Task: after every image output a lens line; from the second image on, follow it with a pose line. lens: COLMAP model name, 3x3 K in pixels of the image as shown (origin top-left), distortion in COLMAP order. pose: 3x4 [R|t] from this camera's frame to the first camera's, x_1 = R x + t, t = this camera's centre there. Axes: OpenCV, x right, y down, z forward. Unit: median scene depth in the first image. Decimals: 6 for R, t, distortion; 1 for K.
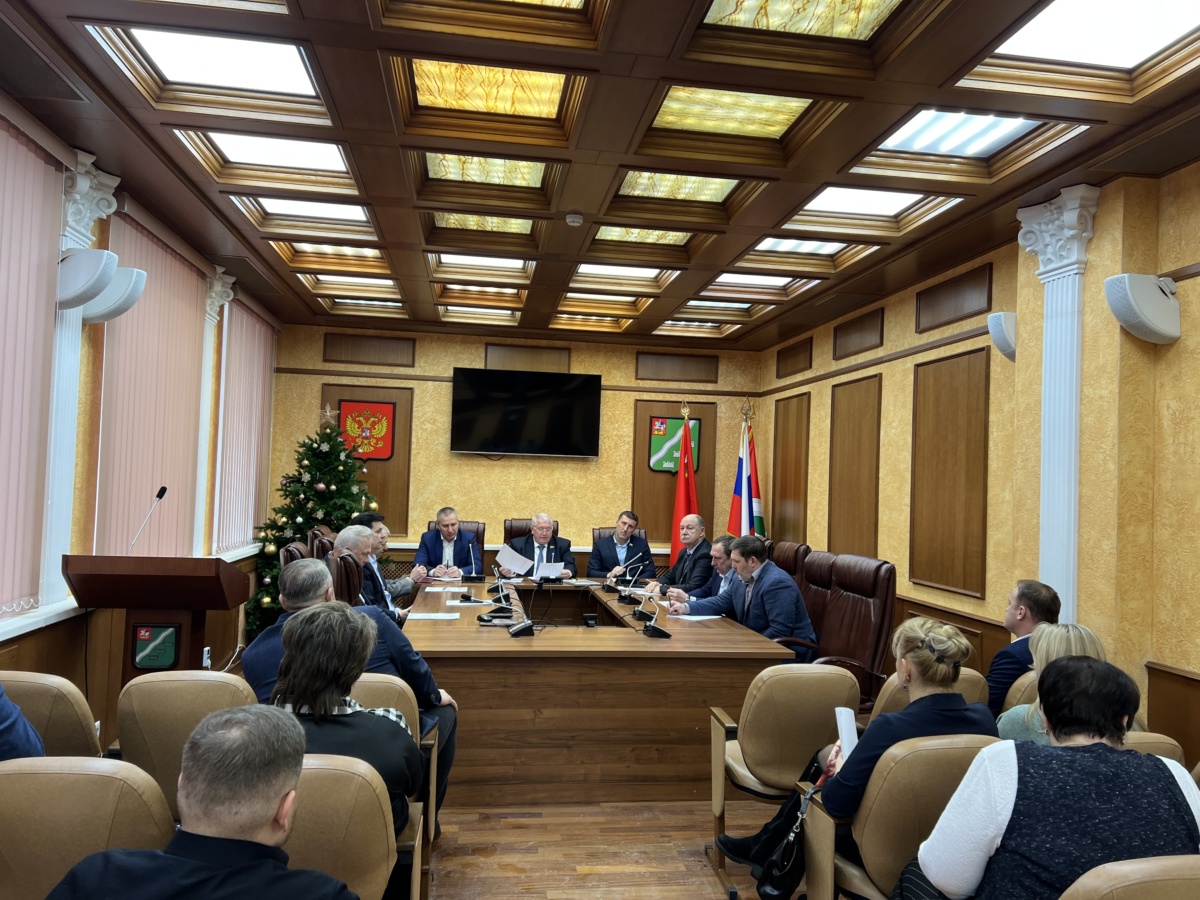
lens RADIAL K [[900.1, 0, 605.8], [0, 900.1, 450.9], [0, 0, 1]] dist [0.096469, -0.137014]
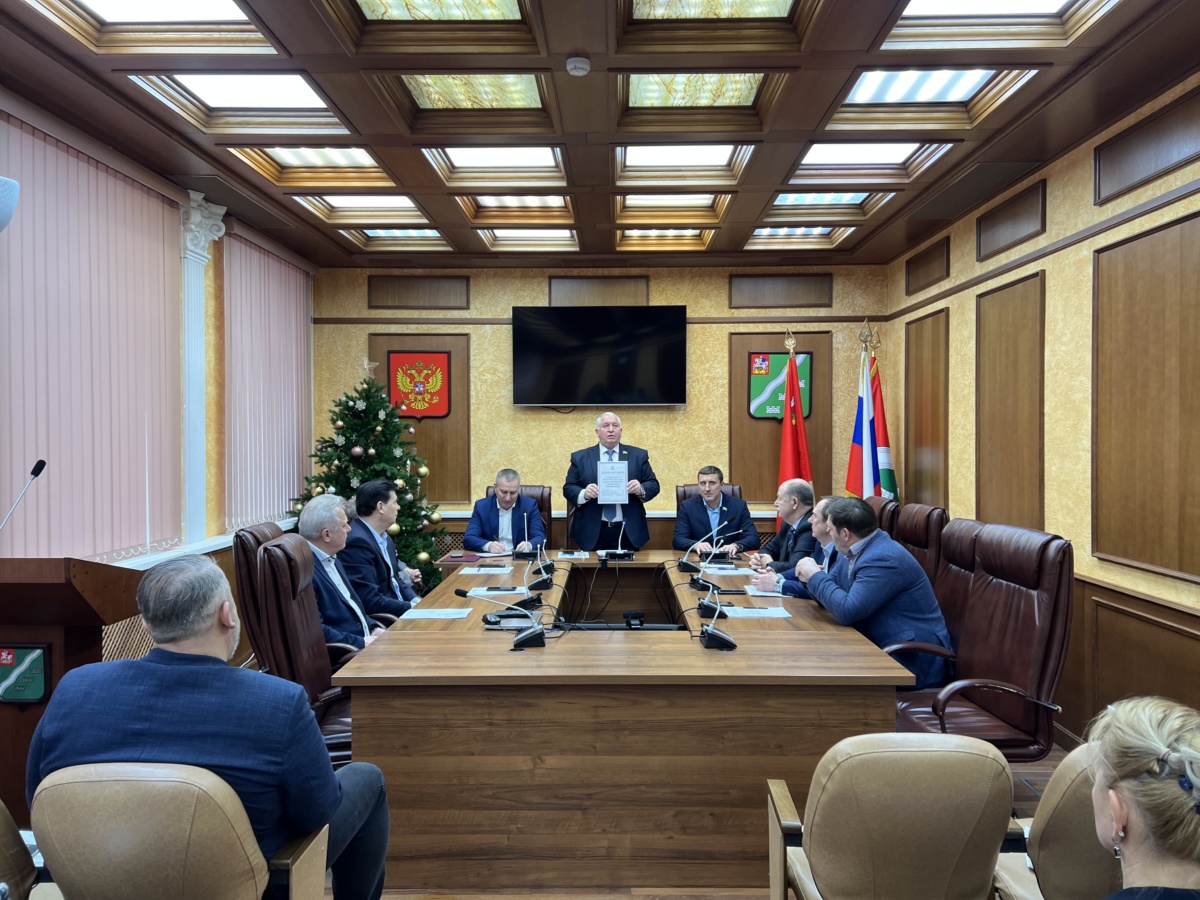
lens RADIAL K [[900.1, 0, 605.8], [0, 900.1, 450.9], [0, 0, 1]] dist [0.096469, -0.137014]
pose [[0.986955, -0.034418, -0.157274, 0.054340], [0.042423, 0.997954, 0.047832, 0.007683], [0.155306, -0.053880, 0.986396, 0.176261]]
